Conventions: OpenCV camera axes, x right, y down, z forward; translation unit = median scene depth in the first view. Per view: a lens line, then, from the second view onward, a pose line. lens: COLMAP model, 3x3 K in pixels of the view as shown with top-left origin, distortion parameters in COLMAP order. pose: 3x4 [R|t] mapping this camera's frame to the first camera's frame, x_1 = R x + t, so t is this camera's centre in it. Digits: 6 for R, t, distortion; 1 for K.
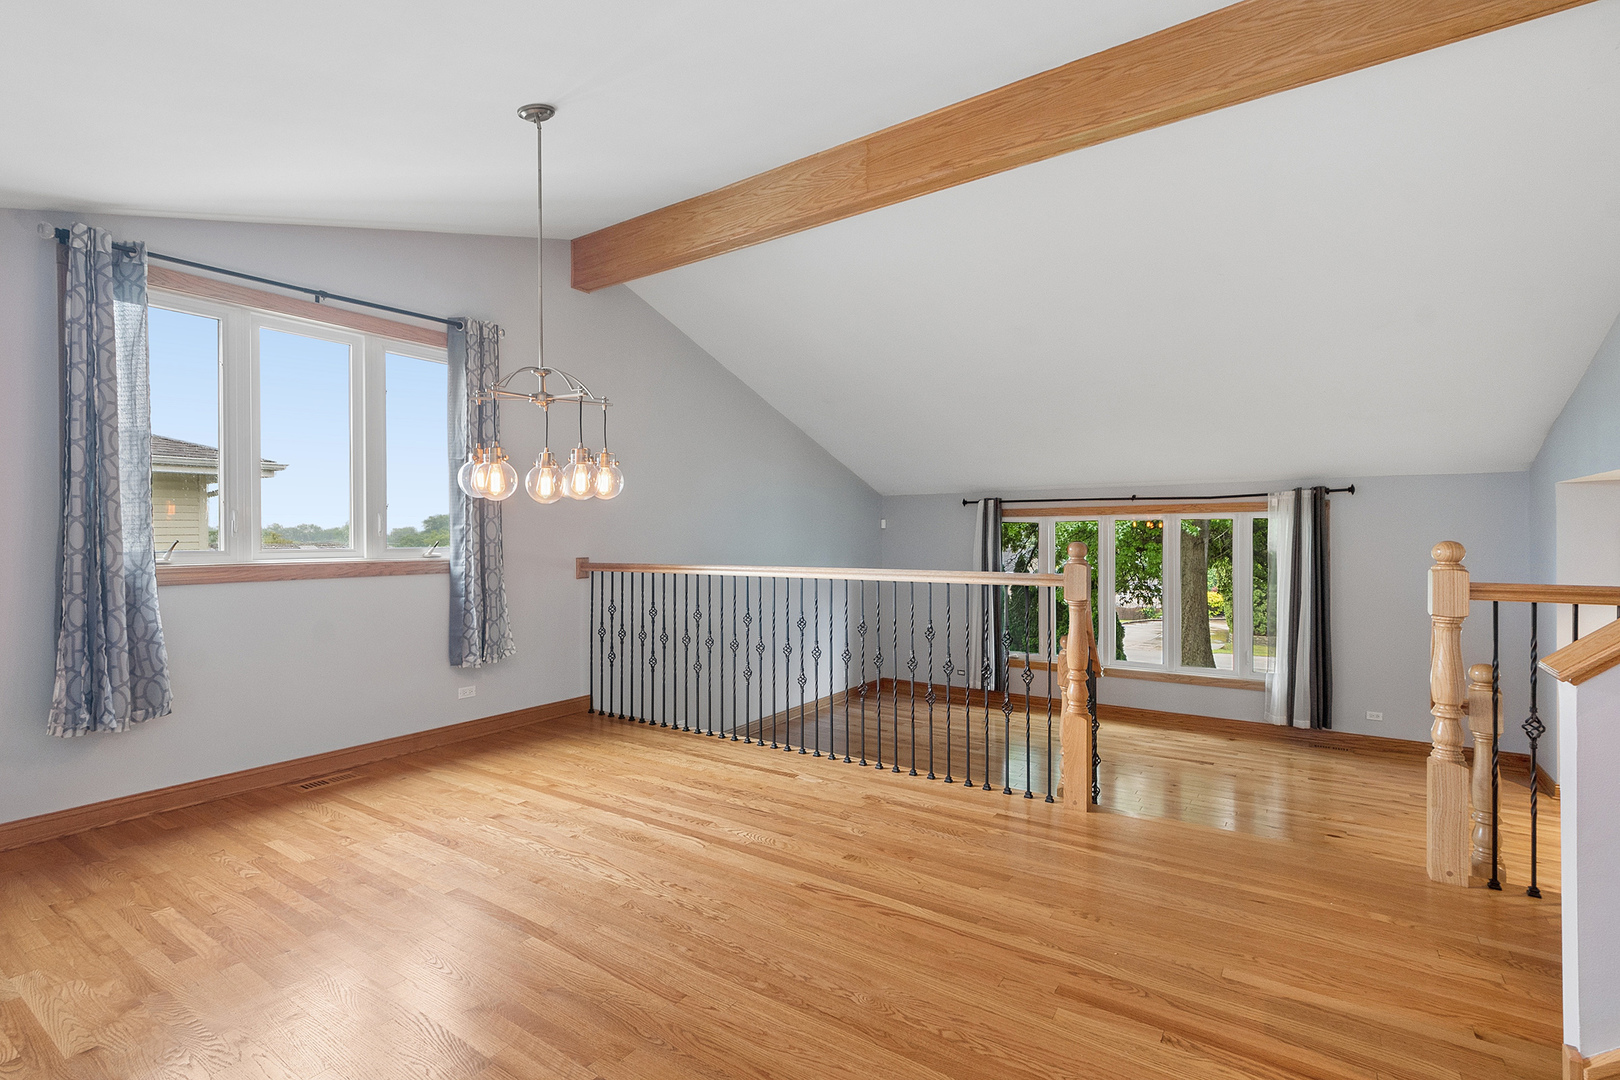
lens RADIAL K [[724.6, 0, 810.4], [0, 724.6, 541.0], [0, 0, 1]] dist [-0.001590, -0.000846]
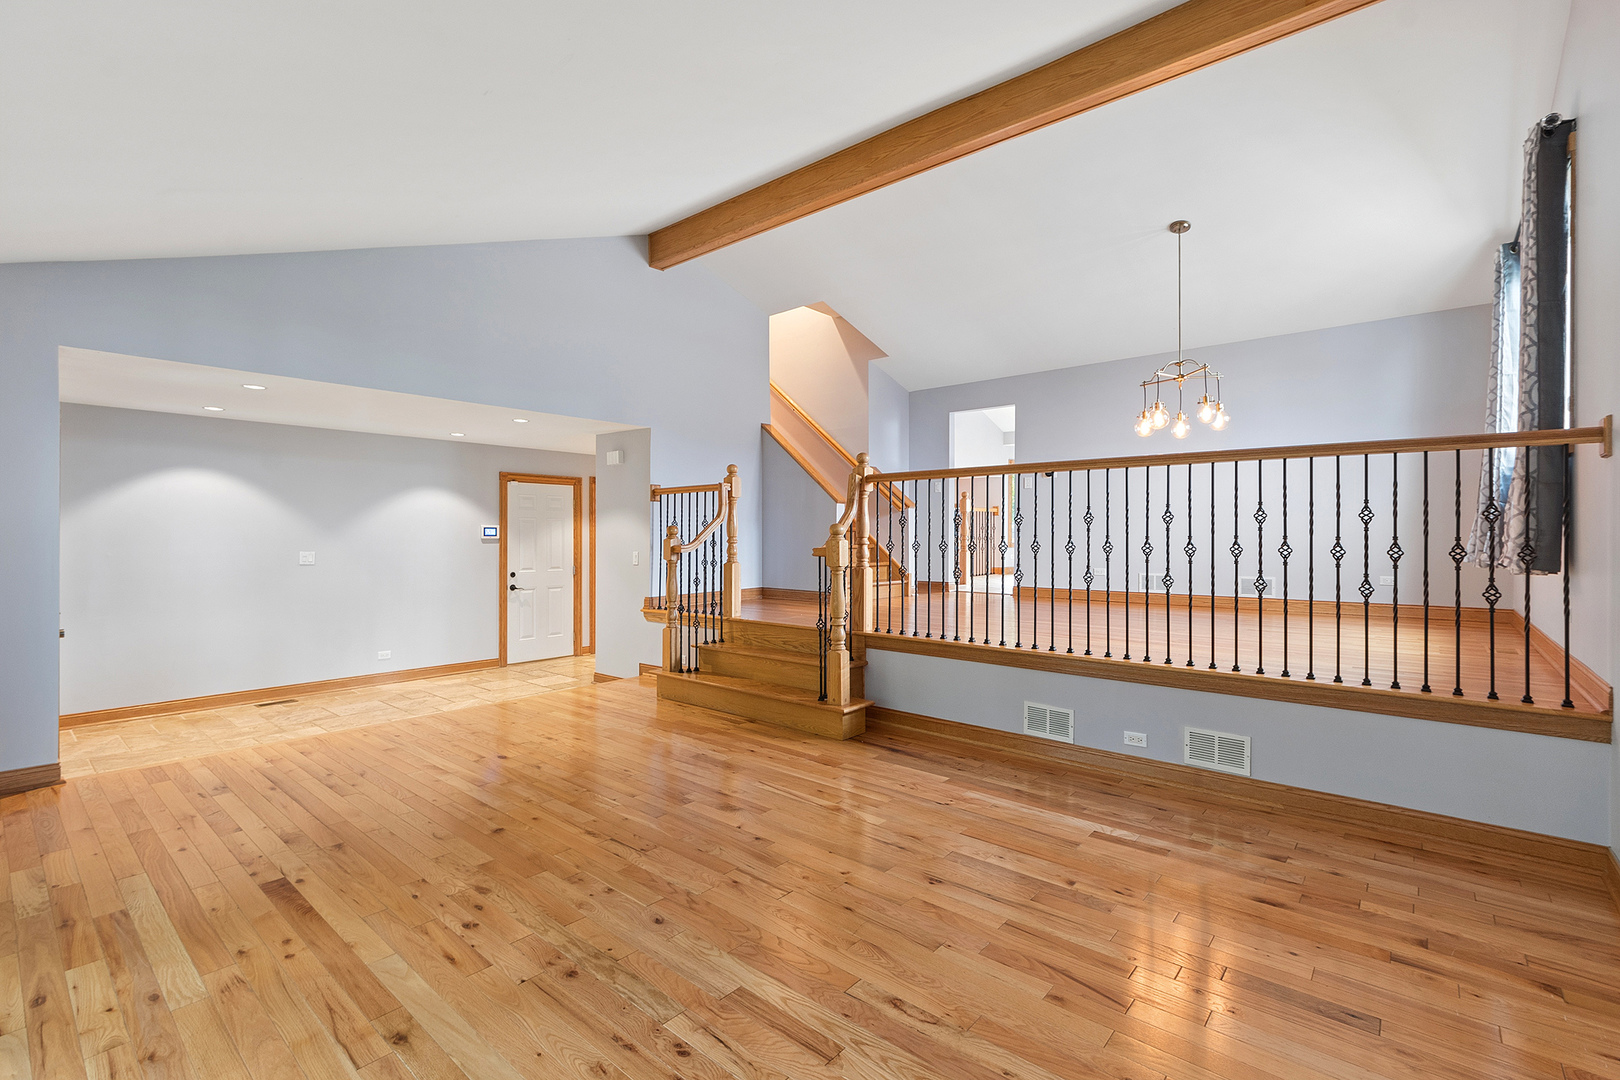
lens RADIAL K [[724.6, 0, 811.3], [0, 724.6, 539.5], [0, 0, 1]] dist [-0.001590, -0.000846]
pose [[-0.993438, 0.003113, 0.114329, 0.223904], [0.004816, 0.999881, 0.014623, 0.116748], [-0.114270, 0.015078, -0.993335, 1.850868]]
